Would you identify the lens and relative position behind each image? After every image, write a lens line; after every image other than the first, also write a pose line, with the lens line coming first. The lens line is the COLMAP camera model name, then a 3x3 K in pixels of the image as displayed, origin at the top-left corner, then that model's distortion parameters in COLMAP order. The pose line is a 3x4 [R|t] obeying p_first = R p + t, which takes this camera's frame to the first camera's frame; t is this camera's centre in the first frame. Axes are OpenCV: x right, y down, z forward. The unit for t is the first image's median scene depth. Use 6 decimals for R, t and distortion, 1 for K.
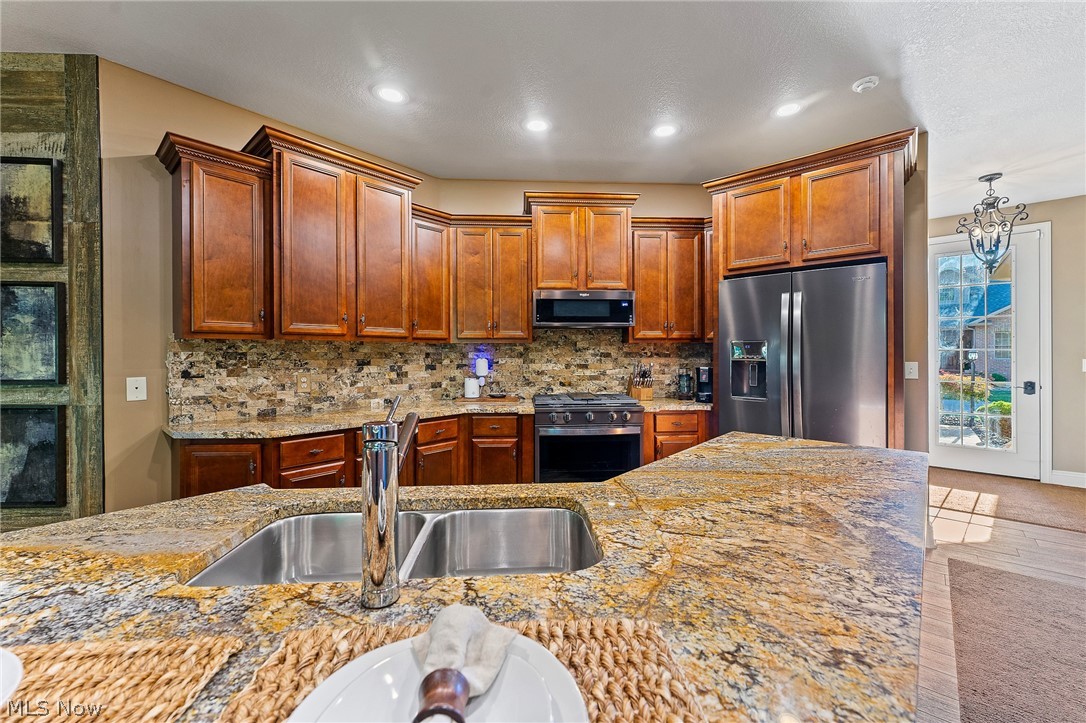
lens RADIAL K [[433.8, 0, 544.4], [0, 433.8, 354.1], [0, 0, 1]] dist [0.001865, 0.000261]
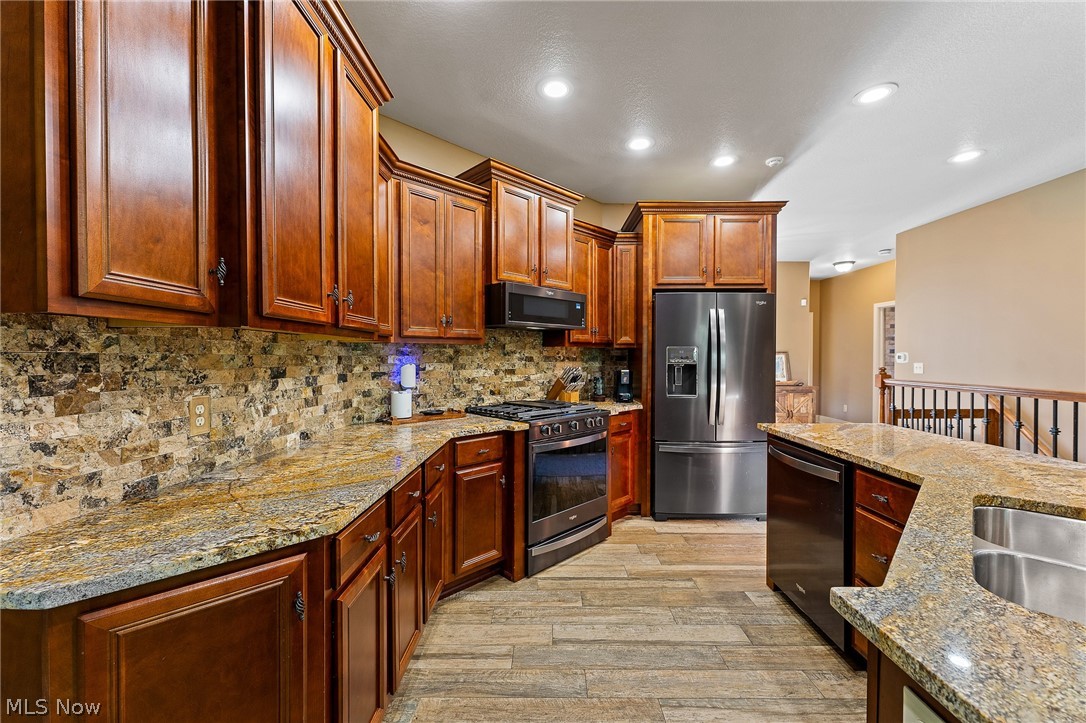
lens RADIAL K [[430.2, 0, 544.8], [0, 430.2, 361.5], [0, 0, 1]] dist [-0.000313, 0.000126]
pose [[0.754426, -0.005174, 0.656365, -0.569343], [-0.000533, 0.999964, 0.008494, -0.000758], [-0.656385, -0.006758, 0.754395, 0.362312]]
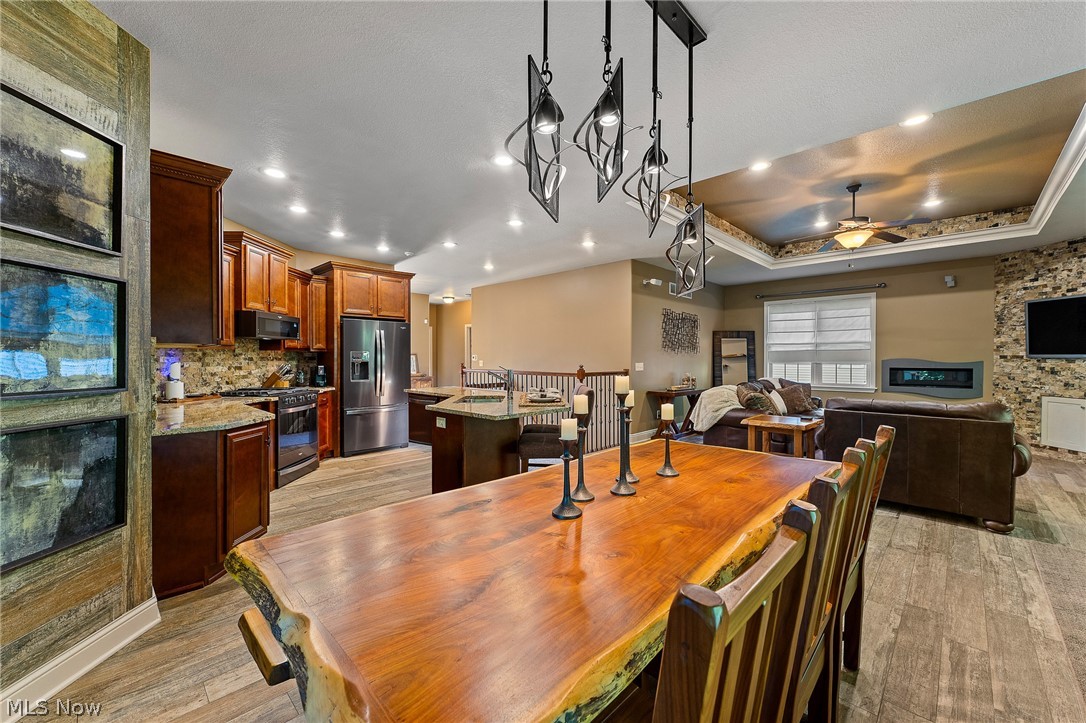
lens RADIAL K [[430.2, 0, 544.8], [0, 430.2, 361.5], [0, 0, 1]] dist [-0.000313, 0.000126]
pose [[0.049667, -0.008231, 0.998732, -1.447821], [0.002678, 0.999964, 0.008108, 0.001630], [-0.998762, 0.002272, 0.049687, 0.053922]]
